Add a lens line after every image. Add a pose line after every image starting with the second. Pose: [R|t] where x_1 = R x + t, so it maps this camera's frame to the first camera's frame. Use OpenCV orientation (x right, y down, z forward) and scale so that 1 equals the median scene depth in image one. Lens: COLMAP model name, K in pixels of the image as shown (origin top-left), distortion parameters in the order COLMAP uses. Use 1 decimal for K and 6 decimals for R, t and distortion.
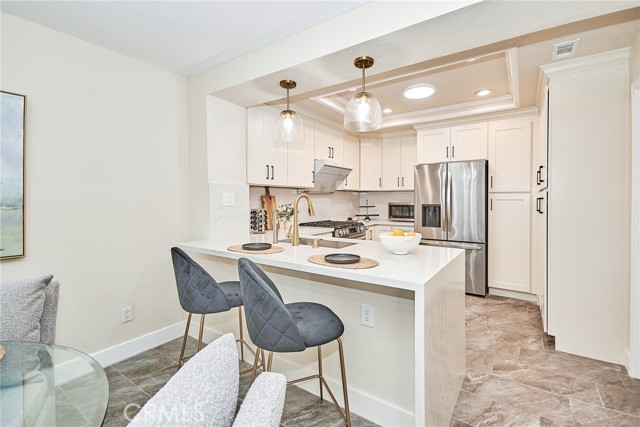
lens RADIAL K [[284.7, 0, 336.0], [0, 284.7, 203.1], [0, 0, 1]] dist [0.001822, -0.004887]
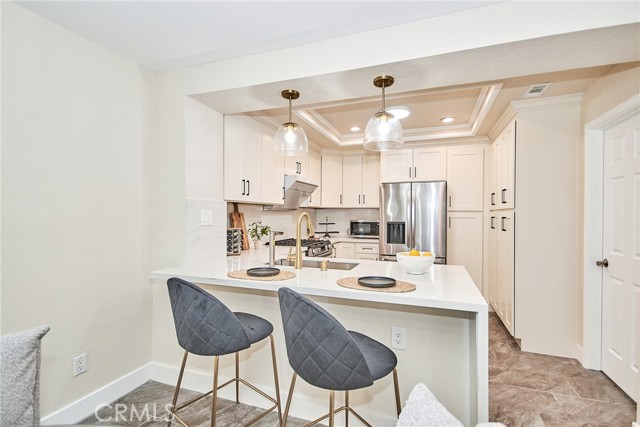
lens RADIAL K [[287.4, 0, 327.4], [0, 287.4, 215.5], [0, 0, 1]] dist [-0.000571, -0.000249]
pose [[0.971175, 0.003562, 0.238342, -0.176097], [-0.001424, 0.999957, -0.009142, -0.010046], [-0.238365, 0.008539, 0.971138, 0.042399]]
